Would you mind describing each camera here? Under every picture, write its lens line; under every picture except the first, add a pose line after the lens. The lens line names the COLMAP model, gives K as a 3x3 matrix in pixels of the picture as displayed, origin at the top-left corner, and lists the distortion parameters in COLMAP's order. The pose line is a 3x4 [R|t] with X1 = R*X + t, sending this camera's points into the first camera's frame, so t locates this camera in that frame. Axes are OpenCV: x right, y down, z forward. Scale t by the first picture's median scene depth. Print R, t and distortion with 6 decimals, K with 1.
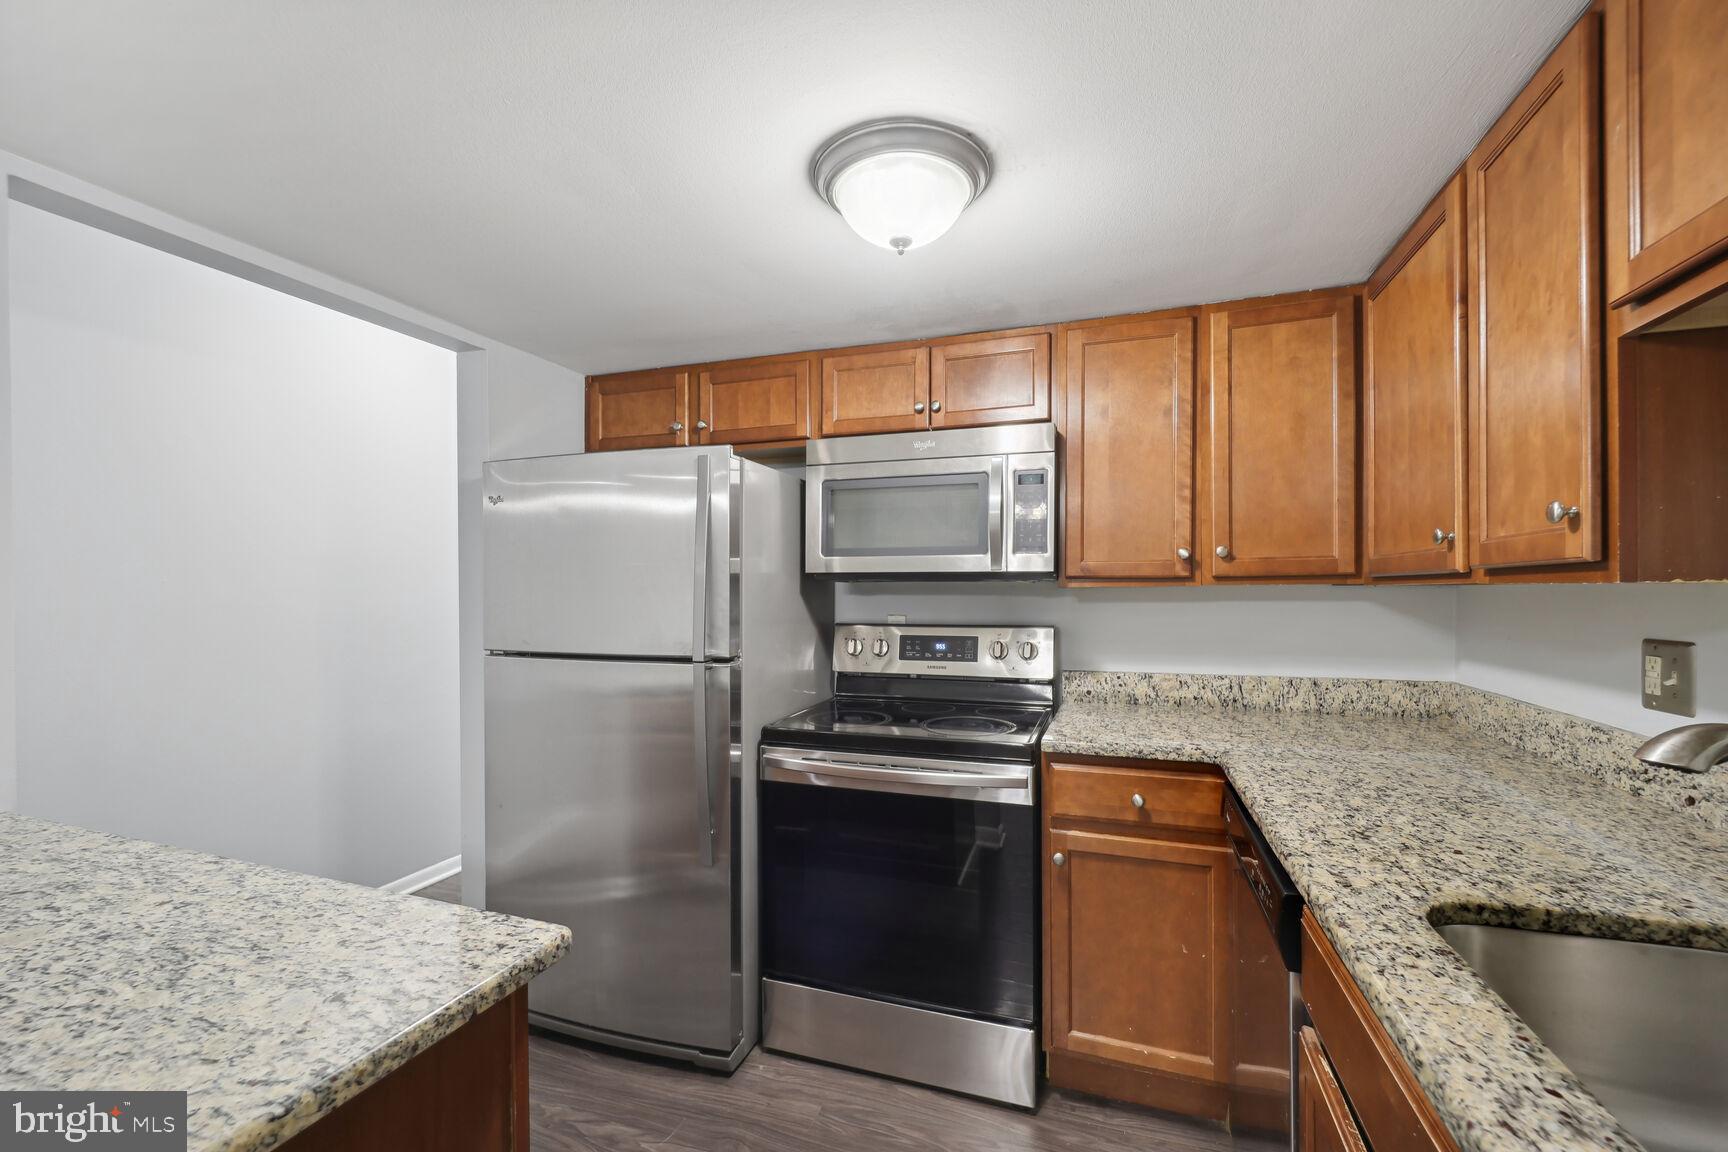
lens RADIAL K [[715.1, 0, 920.5], [0, 715.1, 590.7], [0, 0, 1]] dist [-0.003019, -0.001603]
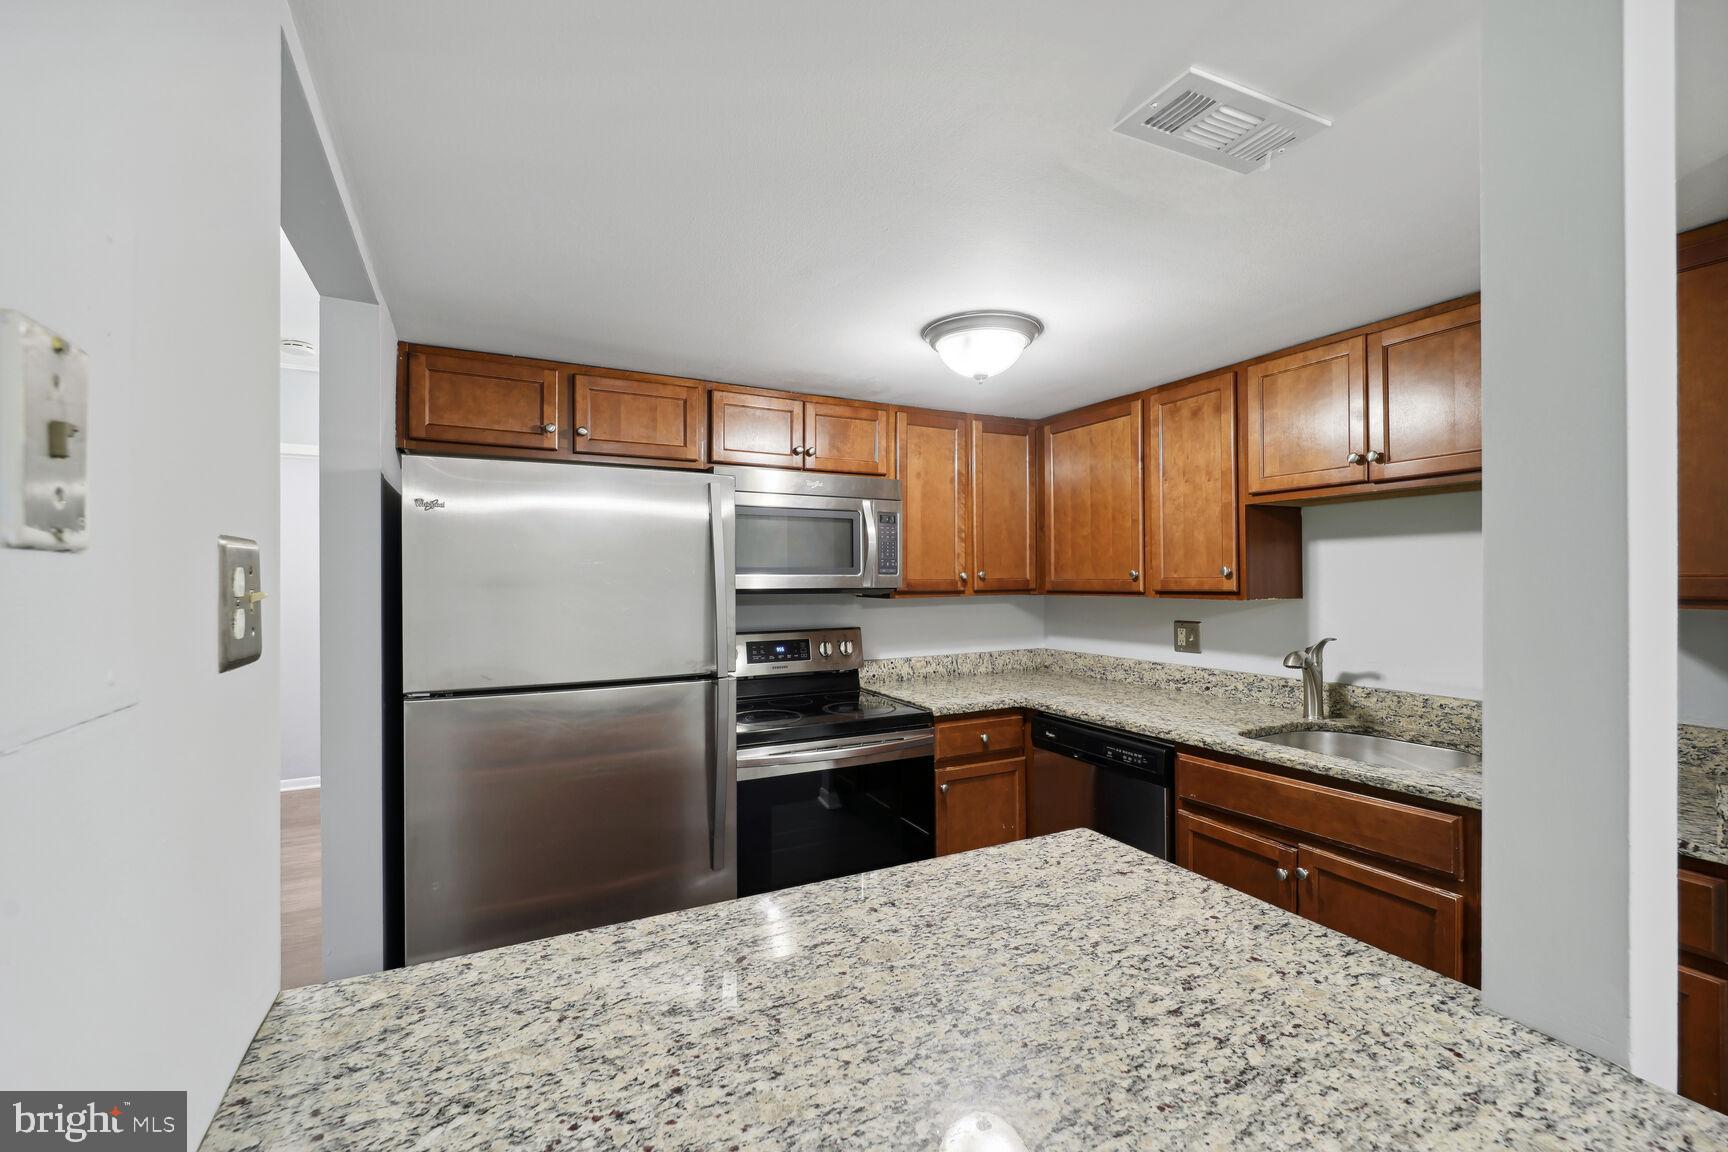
lens RADIAL K [[715.1, 0, 869.7], [0, 715.1, 576.8], [0, 0, 1]] dist [-0.003019, -0.001603]
pose [[0.693645, 0.002138, 0.720314, -0.972935], [0.003201, 0.999977, -0.006050, -0.045752], [-0.720310, 0.006503, 0.693622, 0.103688]]
